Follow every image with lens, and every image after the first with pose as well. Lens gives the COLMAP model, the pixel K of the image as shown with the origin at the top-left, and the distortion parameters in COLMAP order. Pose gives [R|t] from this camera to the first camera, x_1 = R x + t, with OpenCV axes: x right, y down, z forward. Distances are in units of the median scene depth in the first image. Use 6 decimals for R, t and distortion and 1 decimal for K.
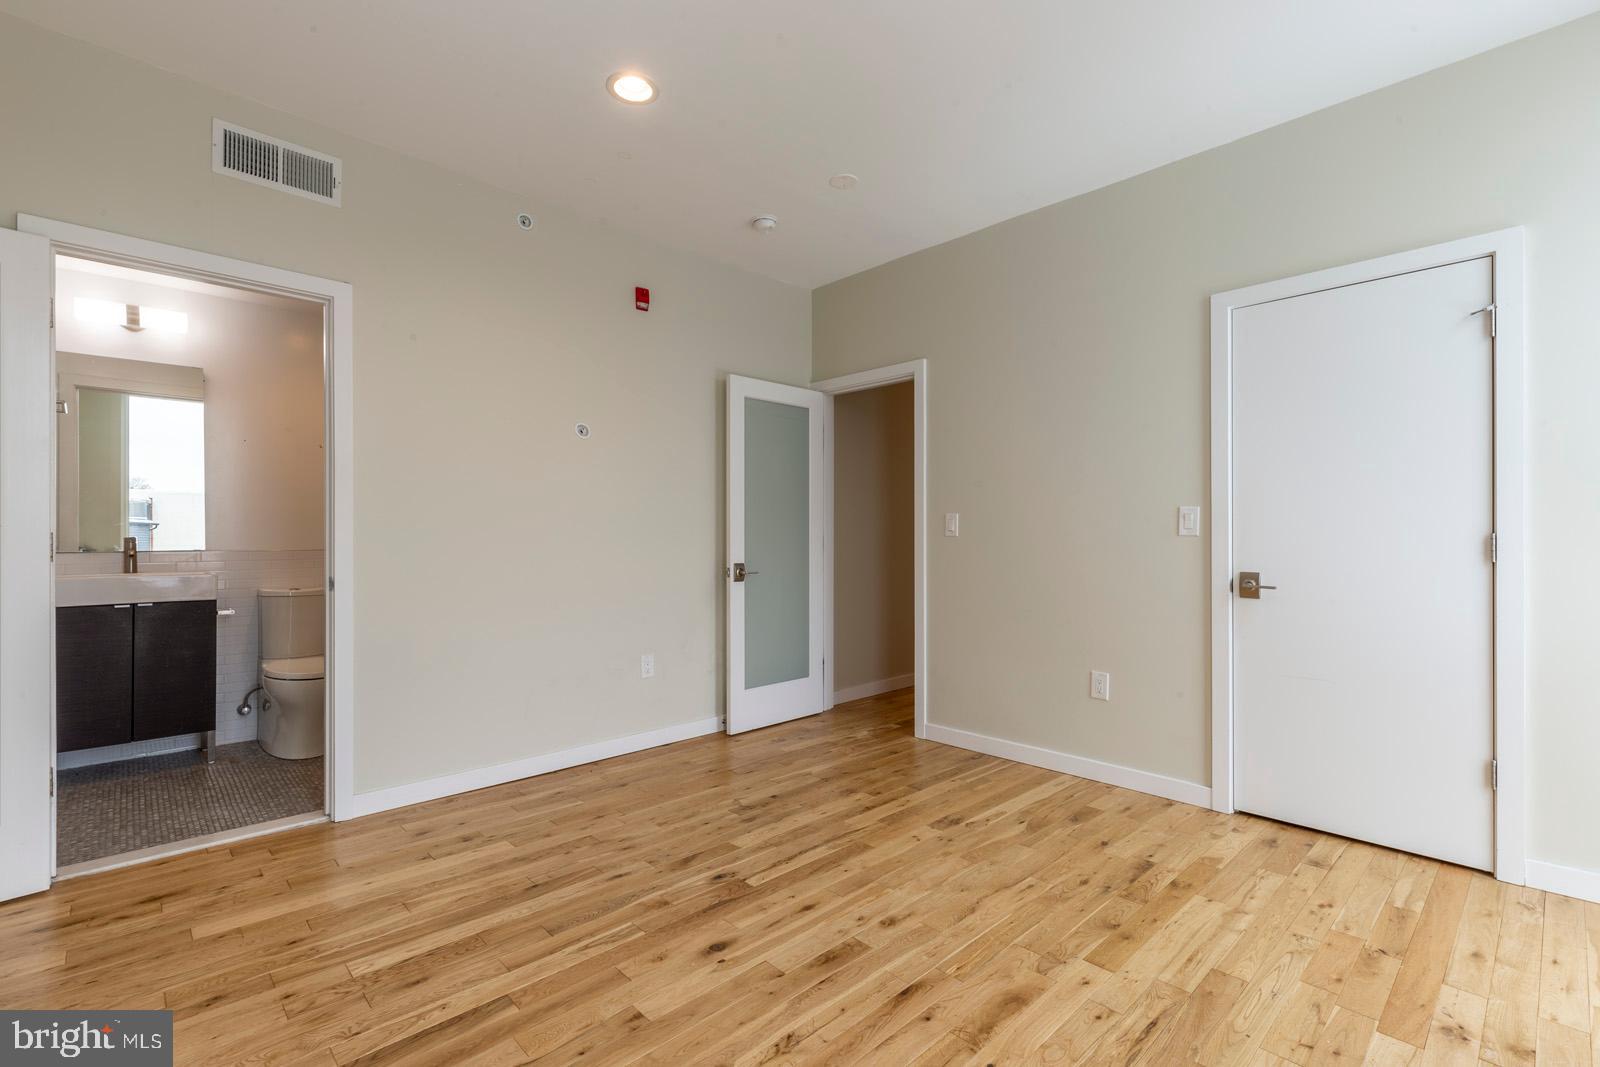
lens RADIAL K [[721.9, 0, 796.7], [0, 721.9, 533.8], [0, 0, 1]] dist [0.000234, -0.000810]
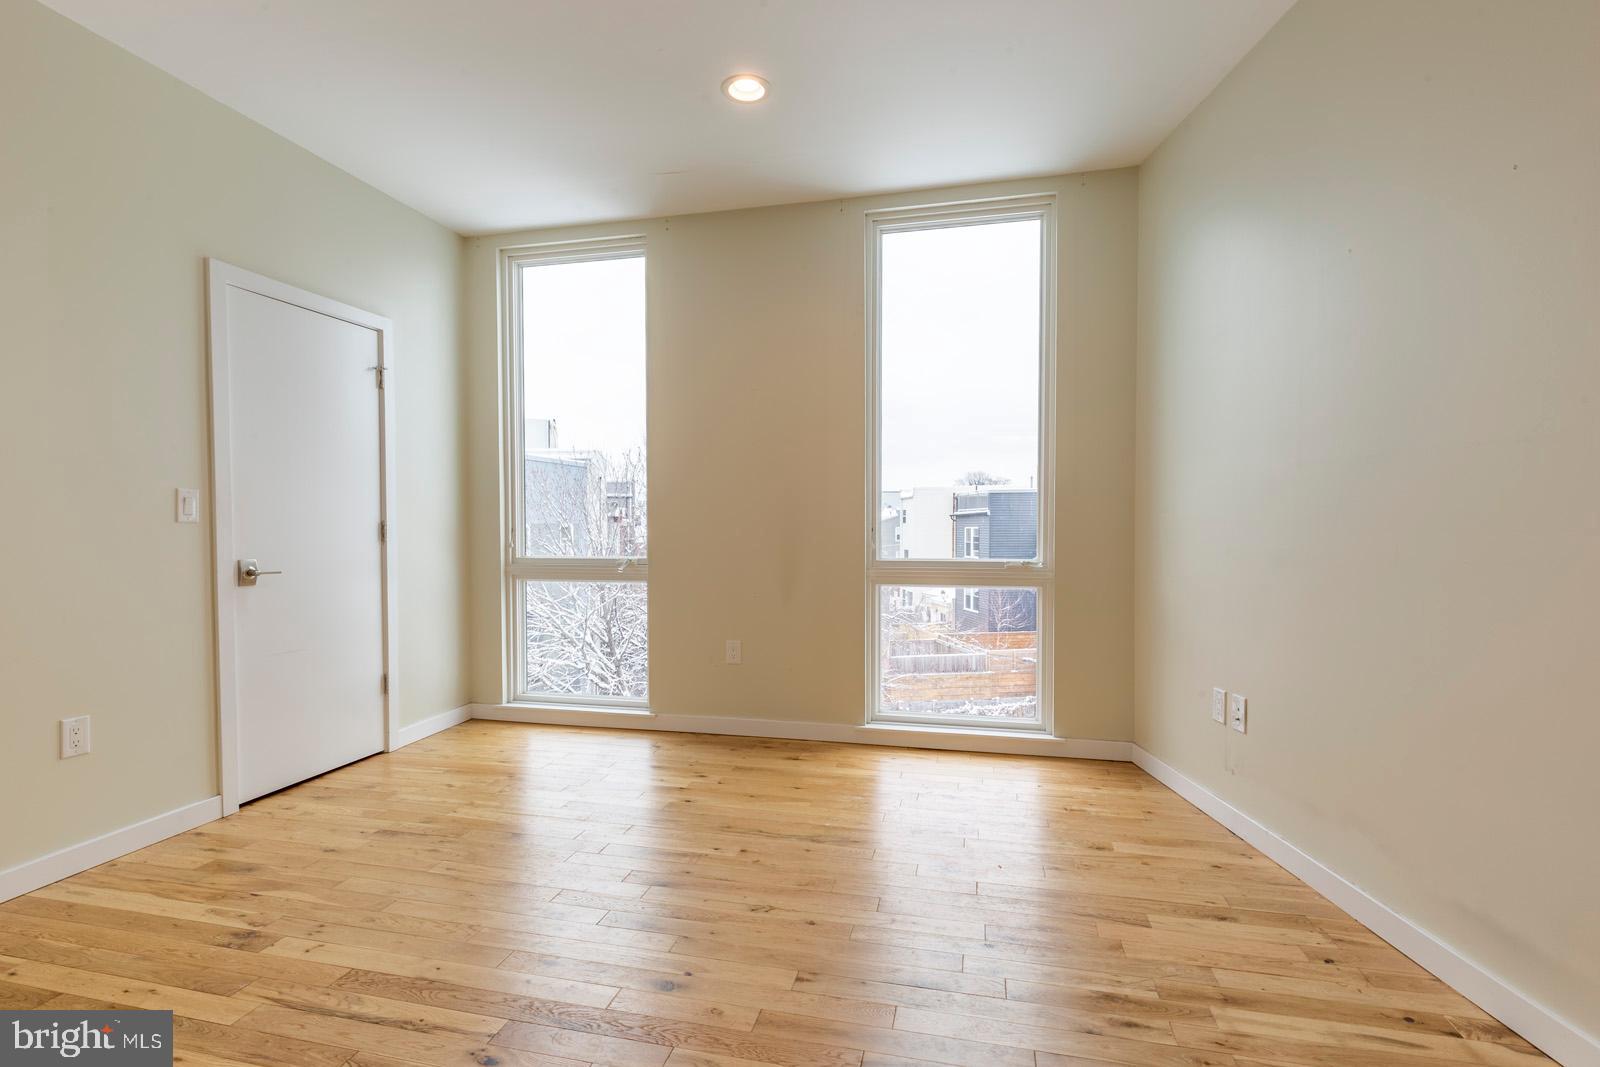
lens RADIAL K [[774.4, 0, 792.9], [0, 774.4, 535.0], [0, 0, 1]] dist [0.002933, 0.000122]
pose [[-0.541673, -0.011444, 0.840511, -0.762592], [-0.000817, 0.999914, 0.013088, 0.006070], [-0.840589, 0.006402, -0.541636, 1.068716]]
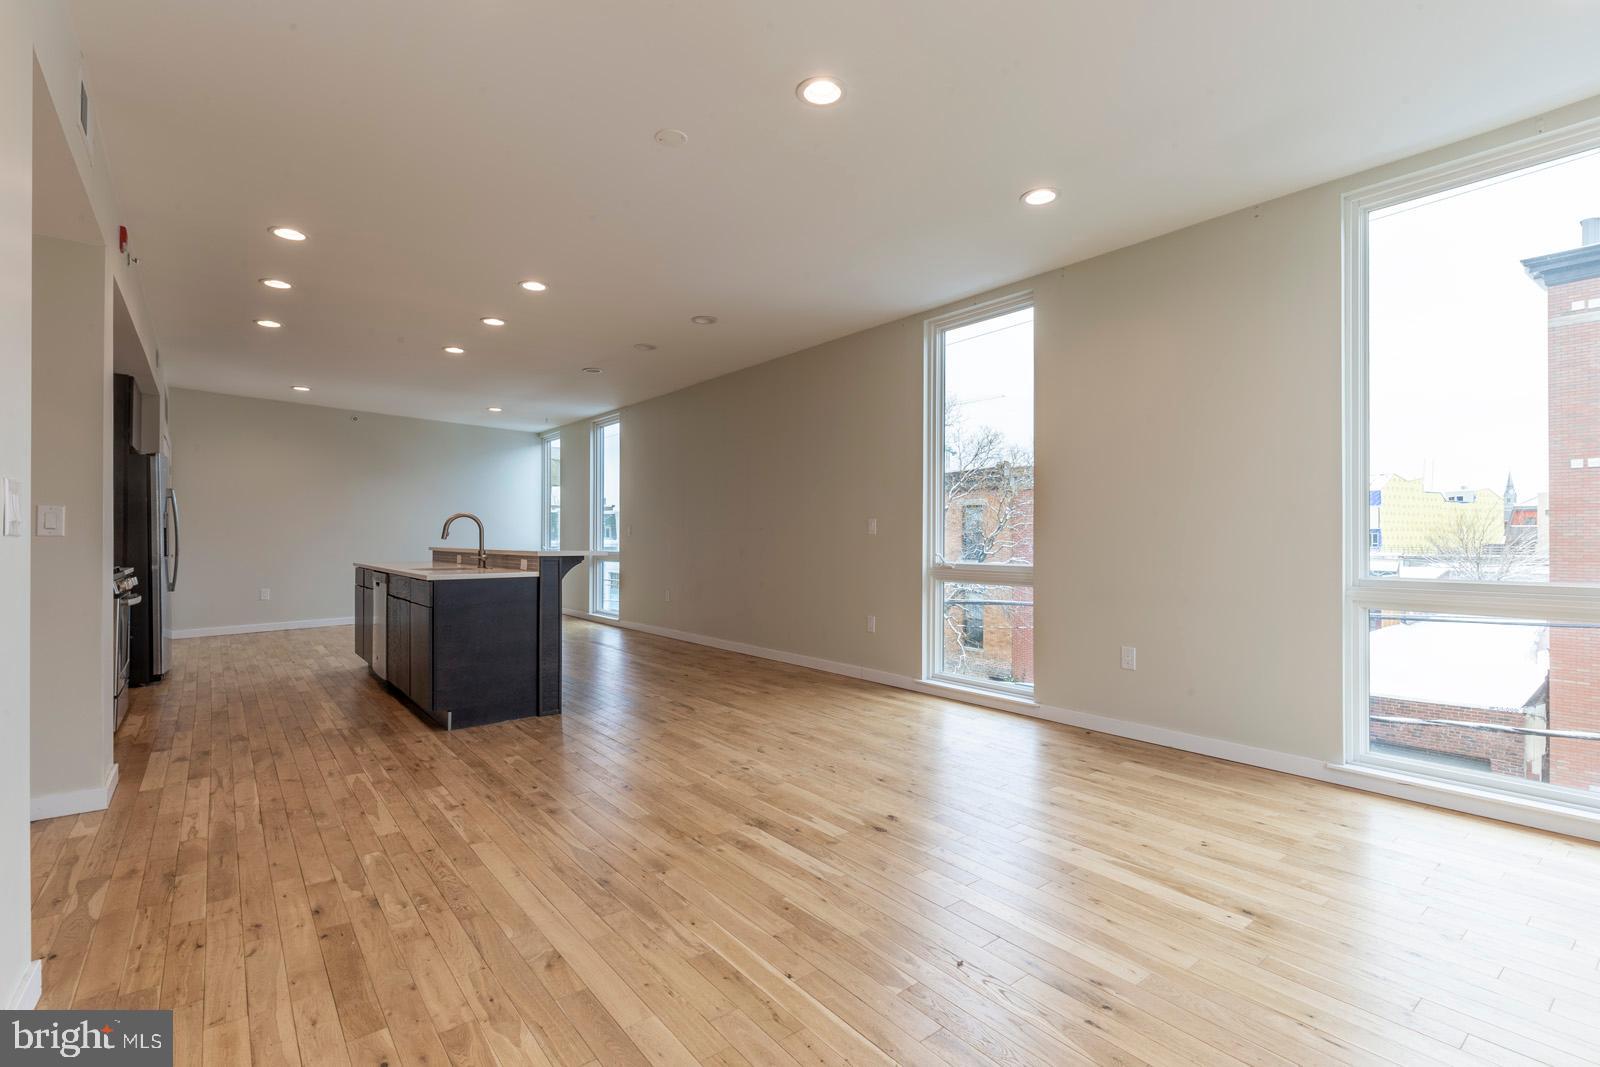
lens RADIAL K [[737.1, 0, 796.5], [0, 737.1, 536.4], [0, 0, 1]] dist [0.007044, -0.000192]
pose [[0.092583, -0.003785, 0.995698, -1.659007], [-0.000729, 0.999992, 0.003869, -0.009287], [-0.995705, -0.001084, 0.092580, 0.289274]]
